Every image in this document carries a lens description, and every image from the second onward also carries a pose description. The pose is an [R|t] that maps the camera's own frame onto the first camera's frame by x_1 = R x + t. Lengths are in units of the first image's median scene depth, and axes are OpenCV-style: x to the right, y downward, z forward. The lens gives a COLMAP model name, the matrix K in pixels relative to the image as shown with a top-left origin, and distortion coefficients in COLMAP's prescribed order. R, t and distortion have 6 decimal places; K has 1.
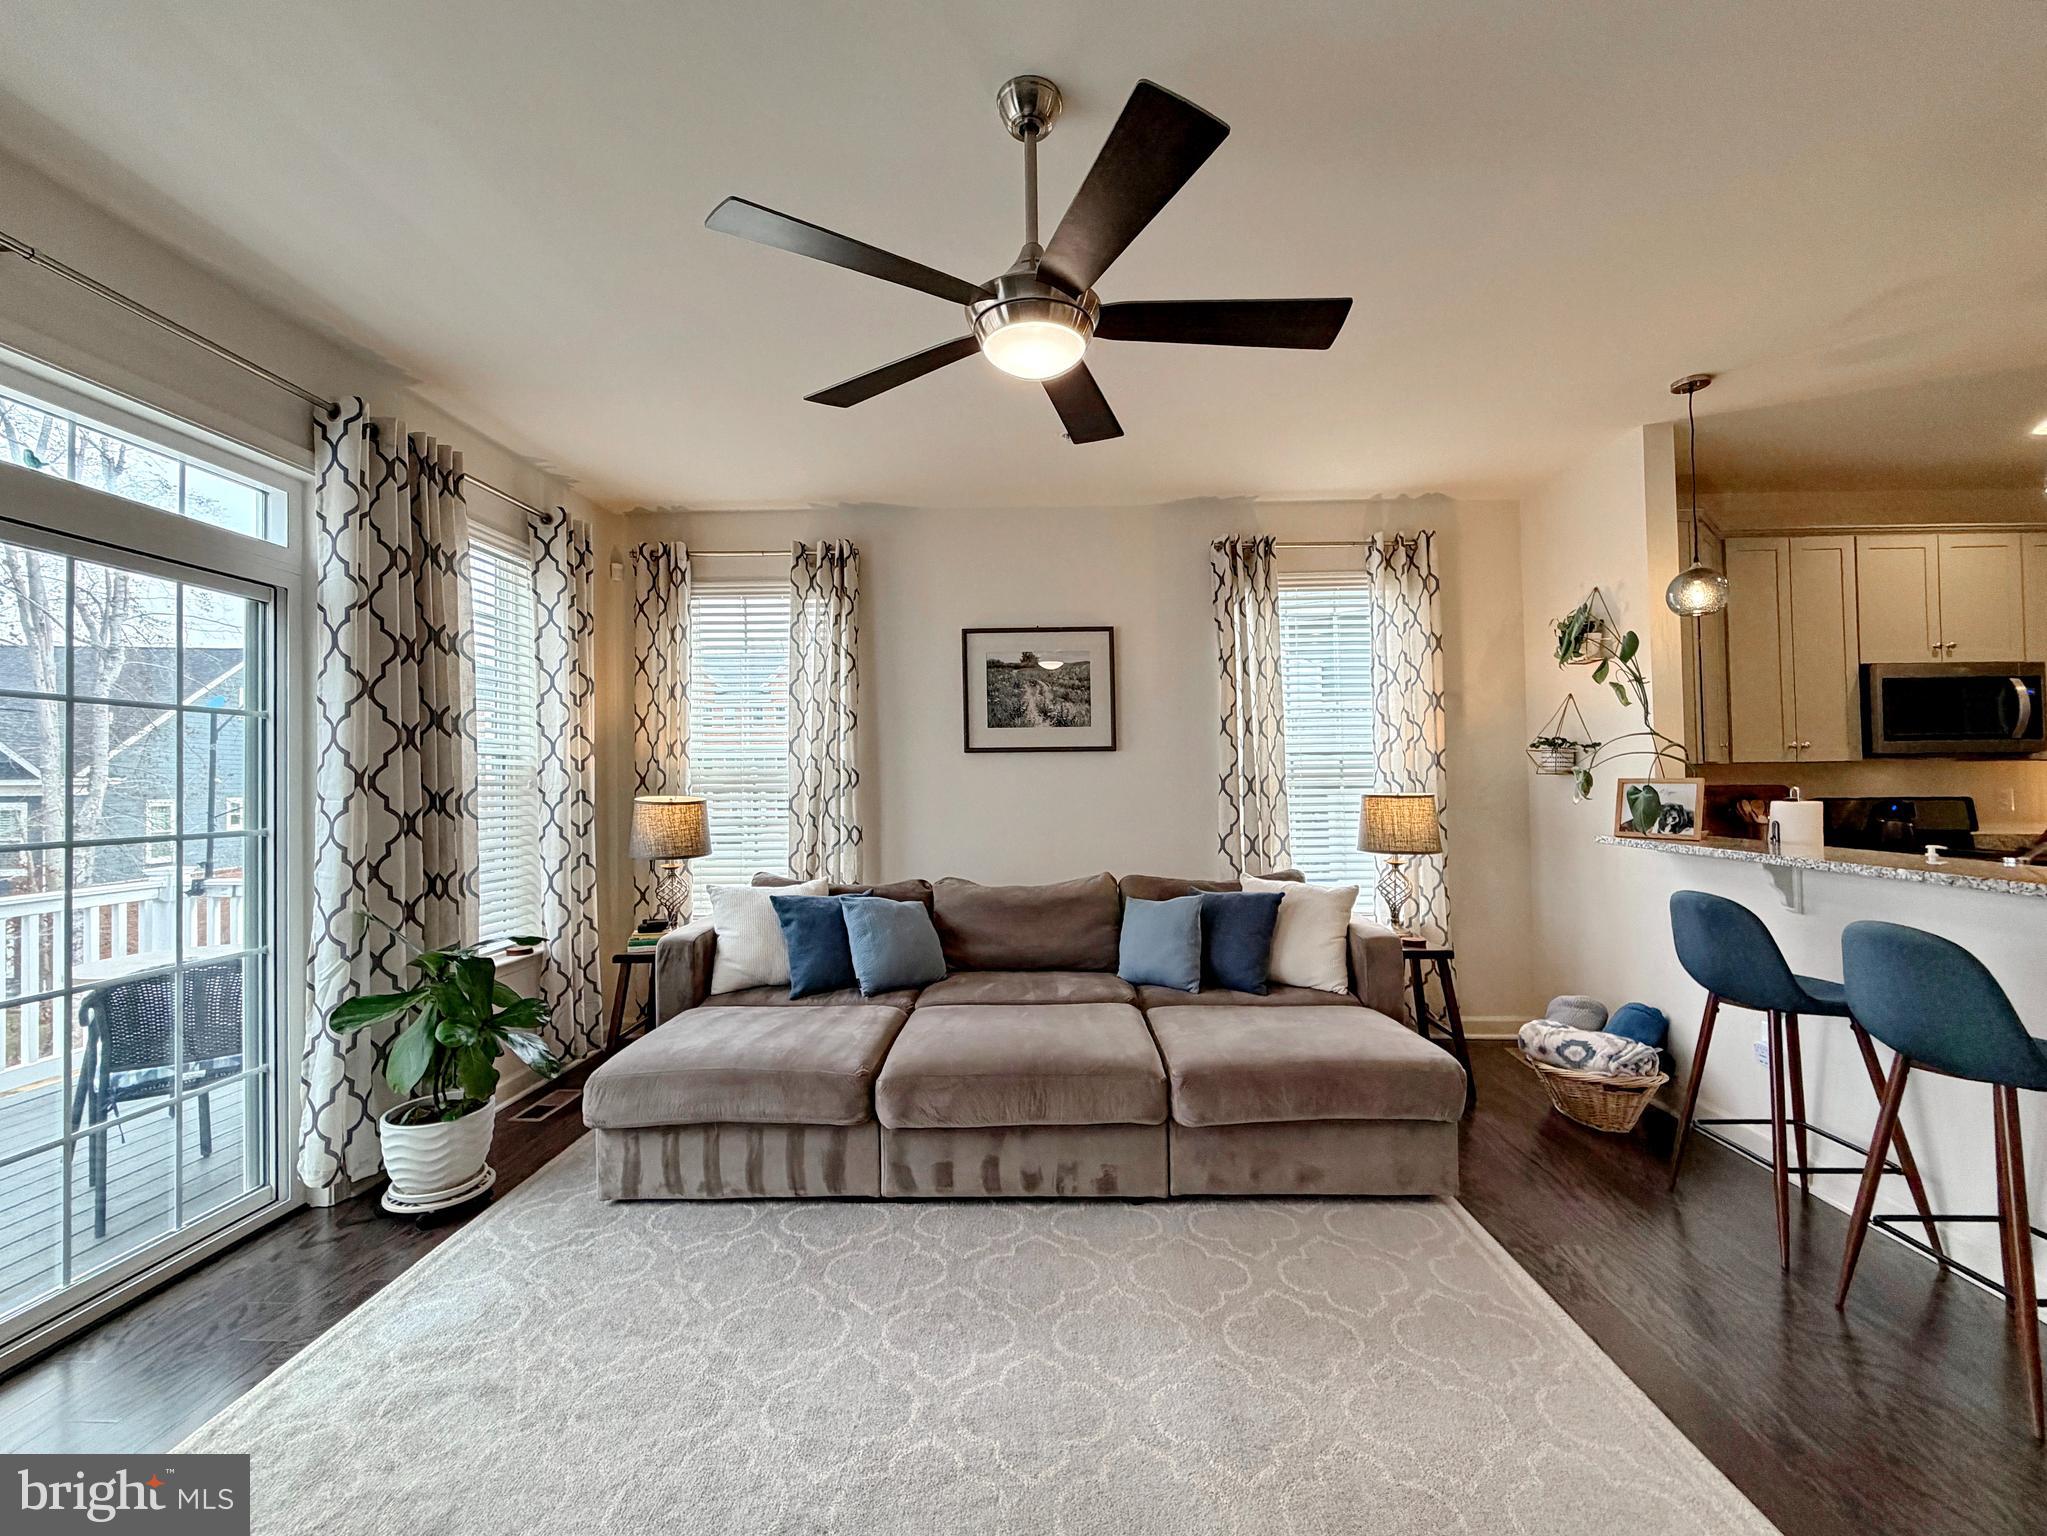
lens RADIAL K [[849.4, 0, 1029.2], [0, 849.4, 744.1], [0, 0, 1]] dist [-0.003253, -0.000249]
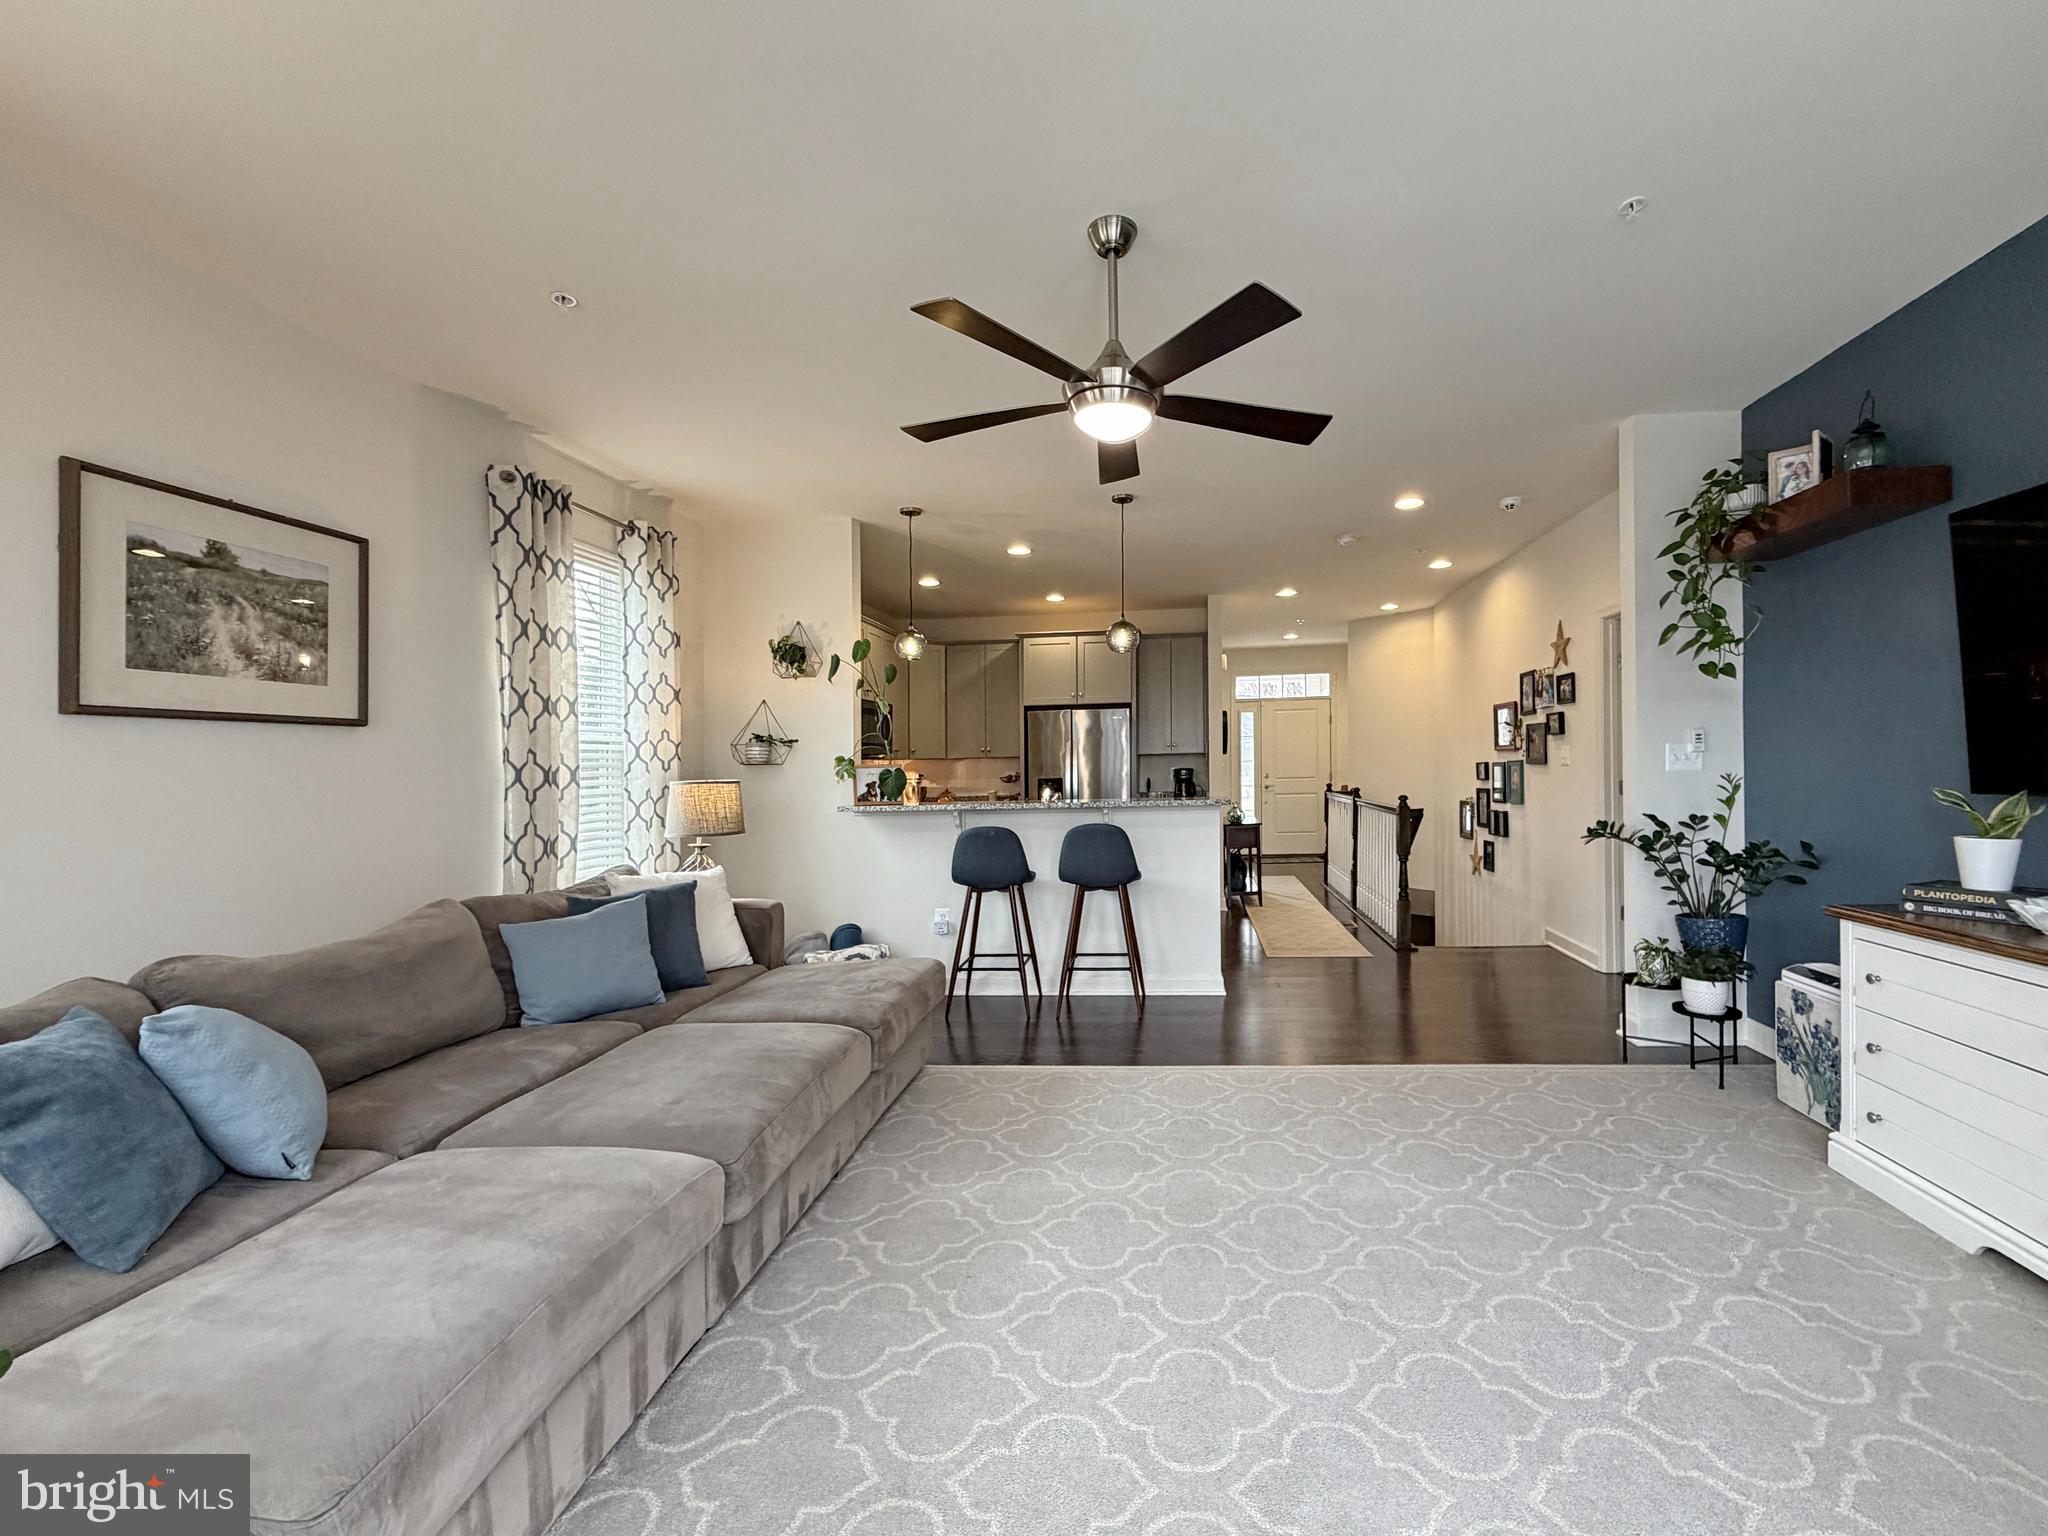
lens RADIAL K [[849.8, 0, 1114.1], [0, 849.8, 762.4], [0, 0, 1]] dist [-0.003253, -0.000249]
pose [[0.049582, 0.010535, 0.998714, -0.668453], [-0.017893, 0.999793, -0.009658, 0.040426], [-0.998610, -0.017391, 0.049760, 0.481568]]
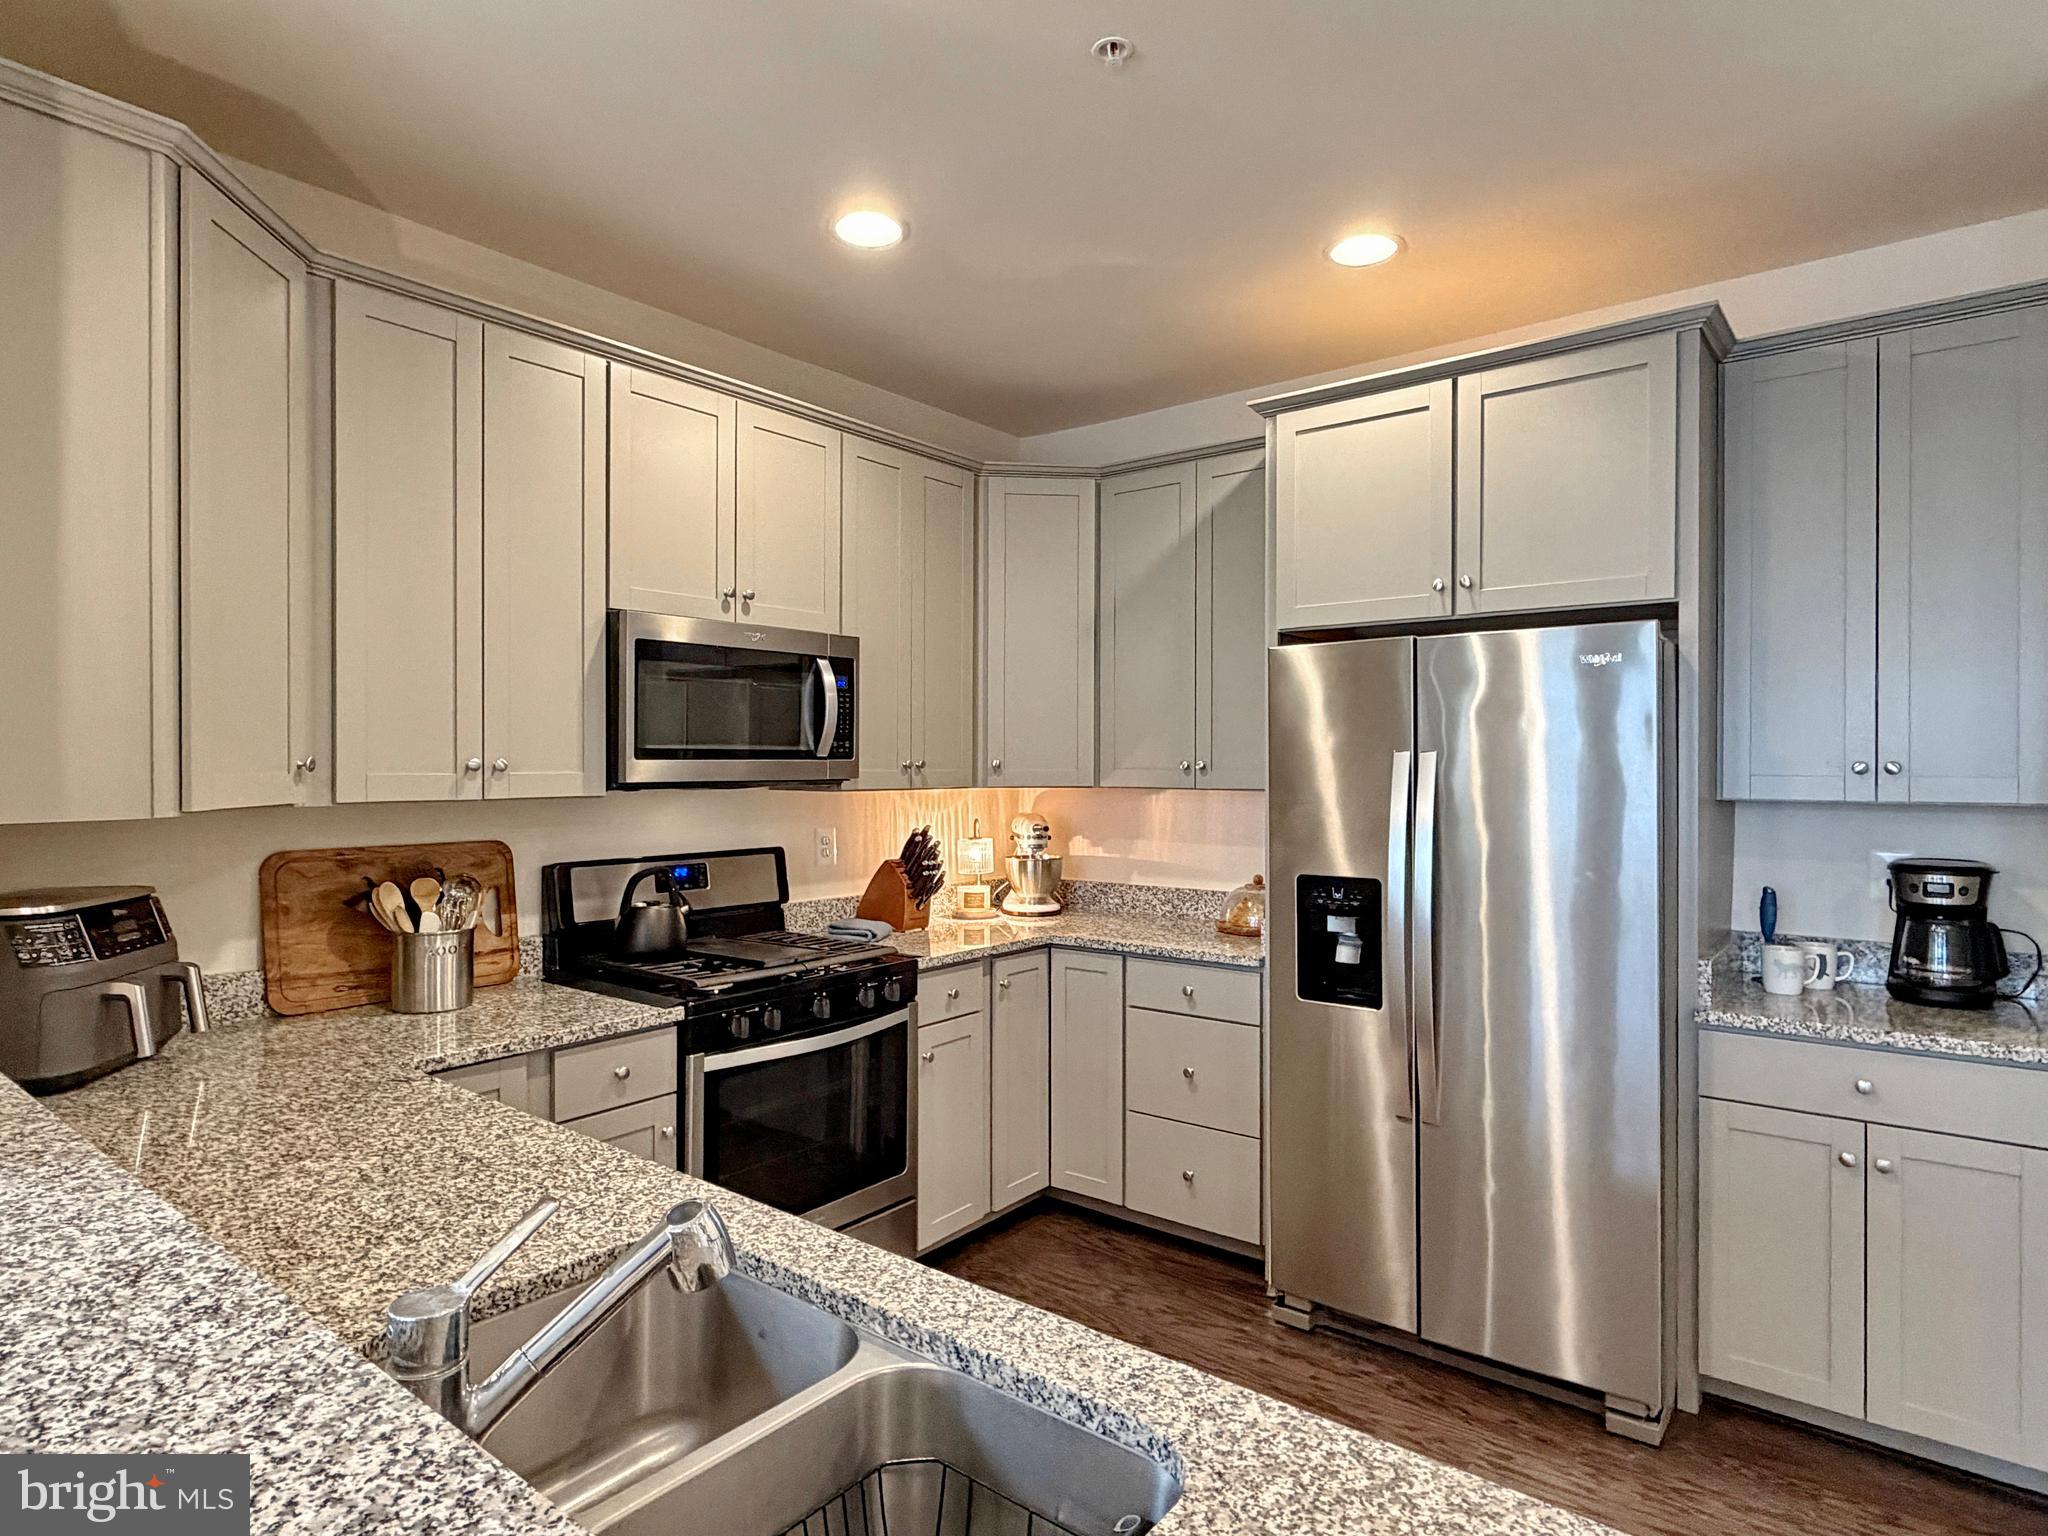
lens RADIAL K [[1112.3, 0, 1055.6], [0, 1112.3, 710.4], [0, 0, 1]] dist [-0.005007, 0.005837]
pose [[0.585147, 0.044488, 0.809706, 0.692365], [-0.035313, 0.998945, -0.029366, -0.026798], [-0.810158, -0.011410, 0.586100, 0.442162]]
